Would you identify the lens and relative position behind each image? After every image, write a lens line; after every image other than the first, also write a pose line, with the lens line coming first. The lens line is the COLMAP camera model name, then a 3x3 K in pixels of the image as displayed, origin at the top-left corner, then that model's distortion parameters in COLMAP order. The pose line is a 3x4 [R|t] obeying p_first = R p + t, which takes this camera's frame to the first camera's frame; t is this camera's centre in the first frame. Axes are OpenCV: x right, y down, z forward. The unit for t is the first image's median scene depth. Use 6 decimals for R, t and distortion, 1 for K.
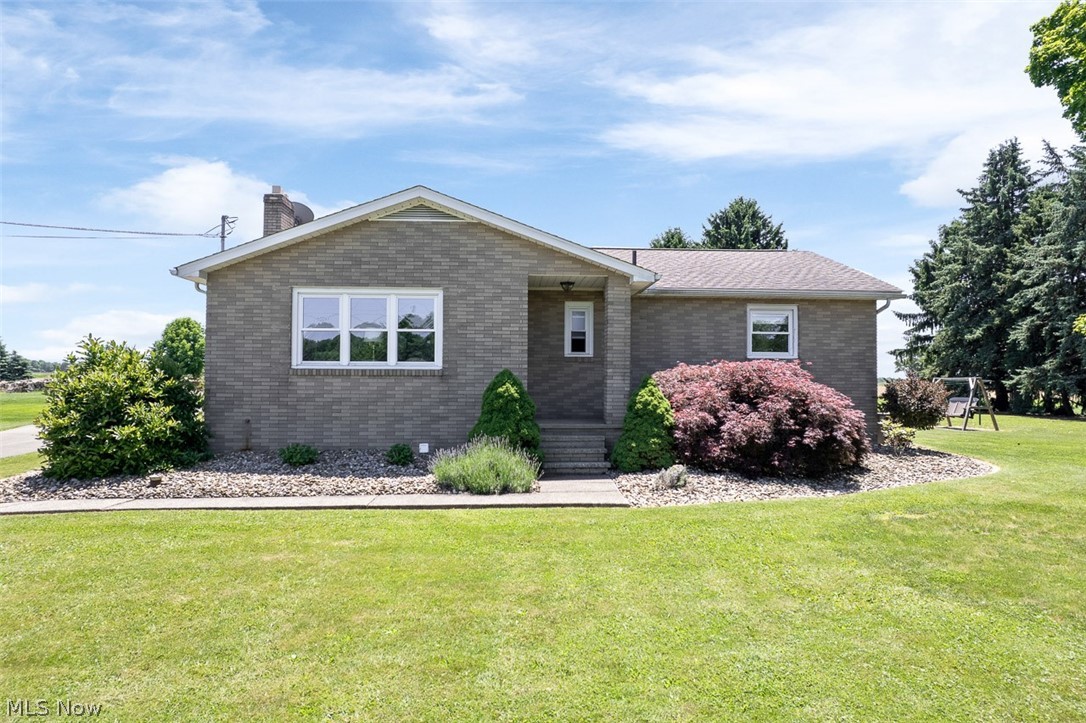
lens RADIAL K [[704.1, 0, 543.0], [0, 704.1, 361.5], [0, 0, 1]] dist [0.001452, 0.003485]
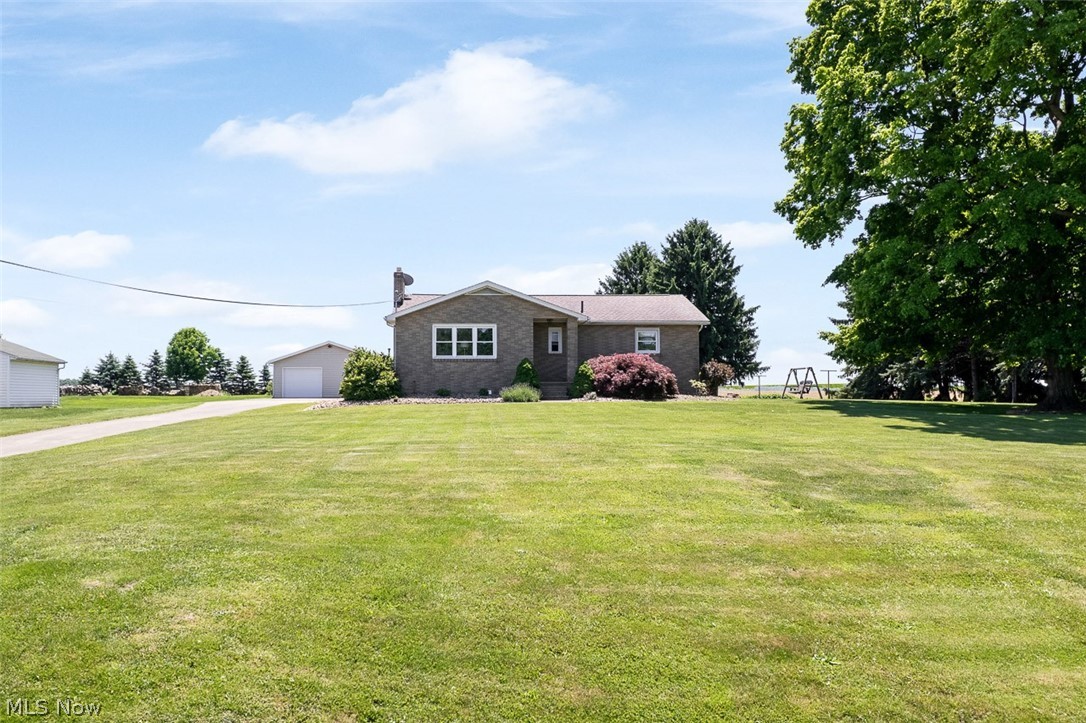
lens RADIAL K [[704.1, 0, 543.0], [0, 704.1, 361.5], [0, 0, 1]] dist [0.001452, 0.003485]
pose [[0.999362, -0.009782, 0.034351, -0.070253], [0.010039, 0.999923, -0.007319, 0.039472], [-0.034277, 0.007659, 0.999383, -1.328086]]
